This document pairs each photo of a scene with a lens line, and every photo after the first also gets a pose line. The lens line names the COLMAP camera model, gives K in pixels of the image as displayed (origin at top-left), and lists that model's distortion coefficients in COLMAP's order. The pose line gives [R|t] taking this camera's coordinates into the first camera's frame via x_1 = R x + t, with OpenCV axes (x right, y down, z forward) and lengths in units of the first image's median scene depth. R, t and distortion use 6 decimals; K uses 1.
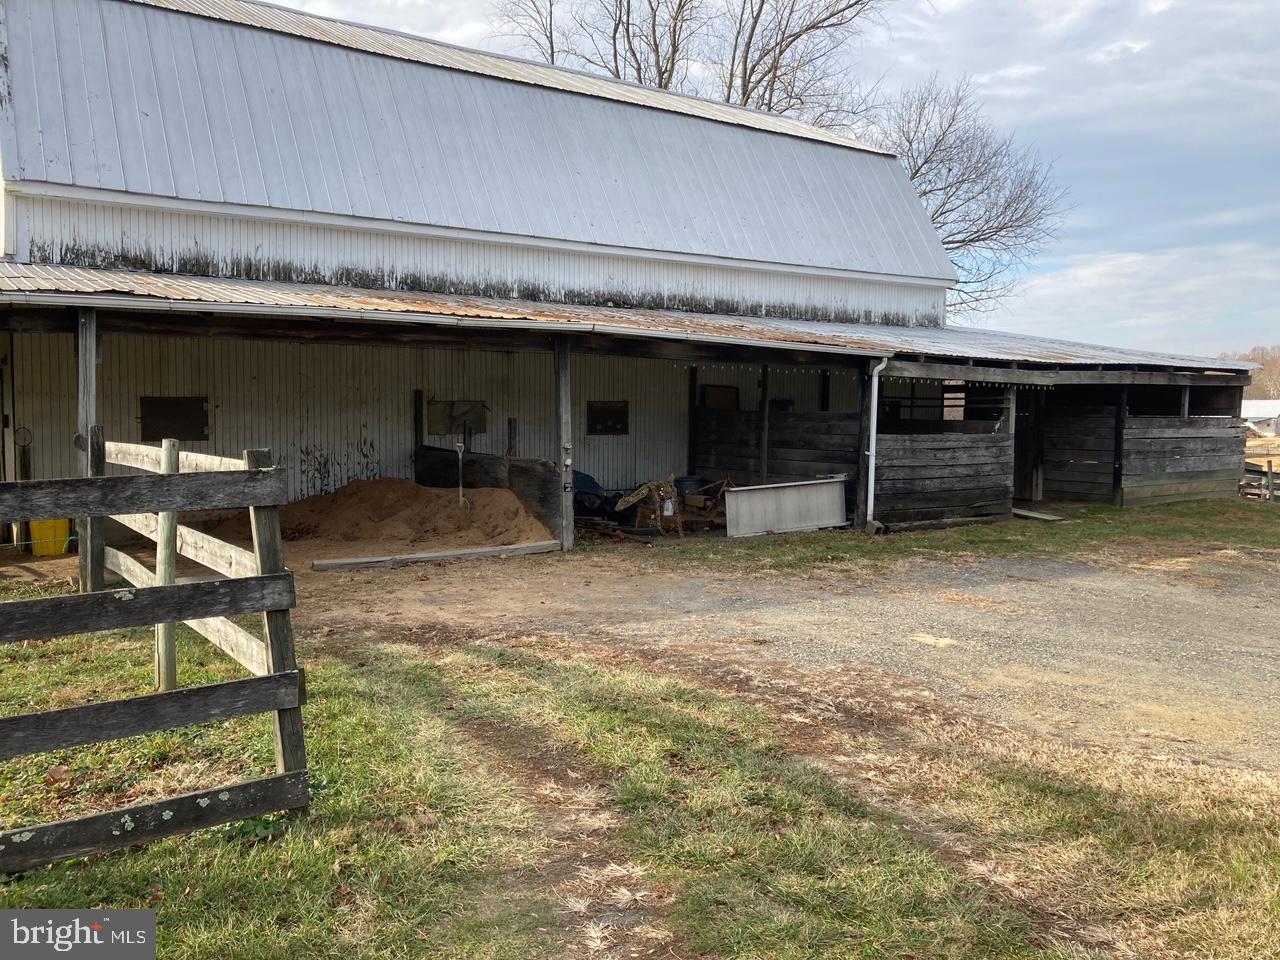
lens RADIAL K [[1057.1, 0, 640.0], [0, 1057.1, 478.0], [0, 0, 1]] dist [0.037693, -0.023373]
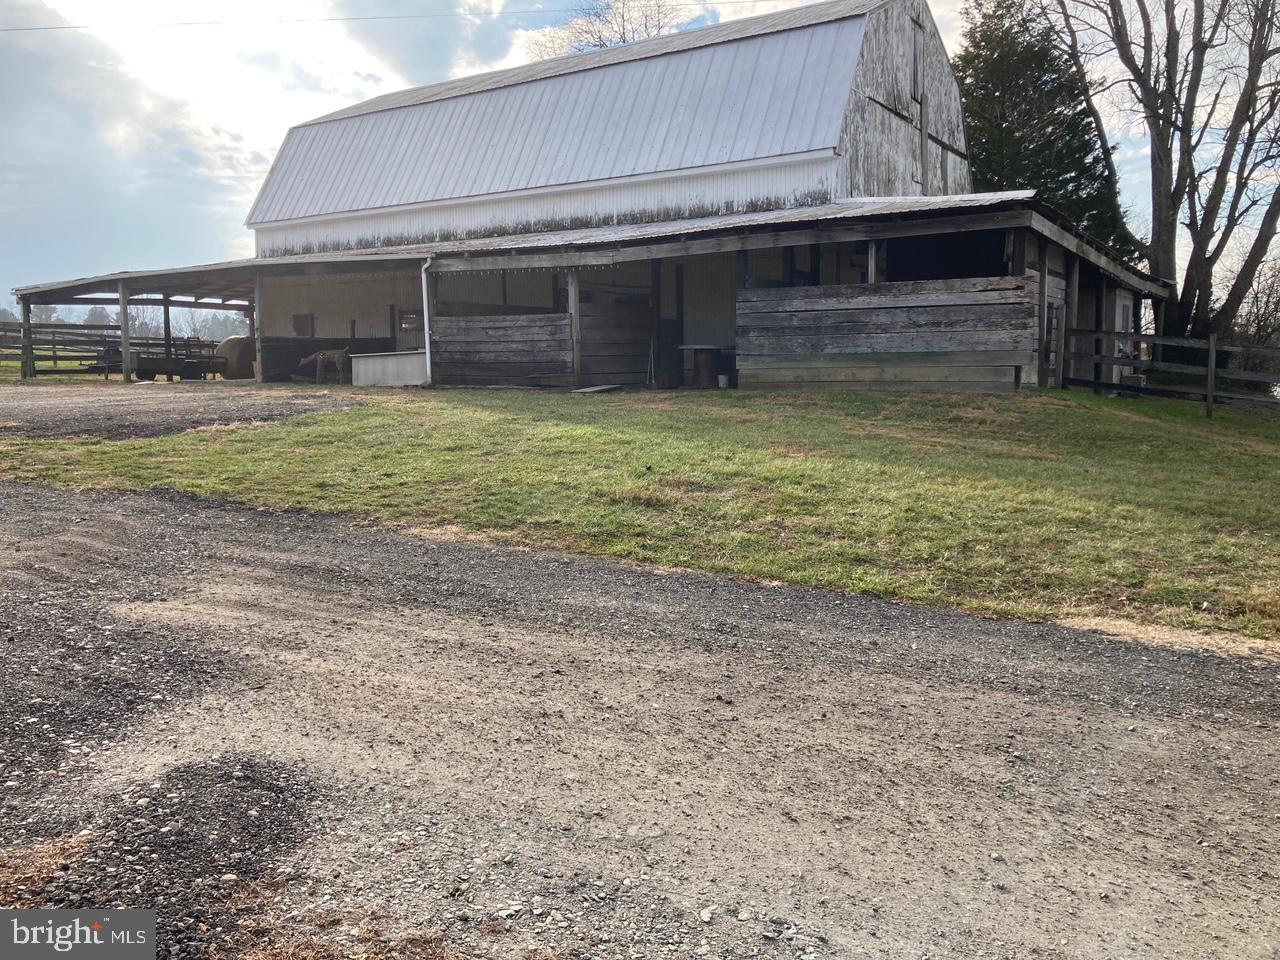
lens RADIAL K [[1057.1, 0, 641.0], [0, 1057.1, 481.4], [0, 0, 1]] dist [0.037693, -0.023373]
pose [[0.376789, 0.092533, -0.921666, 1.412552], [-0.049349, 0.995590, 0.079780, 0.040919], [0.924984, 0.015423, 0.379693, 0.664954]]
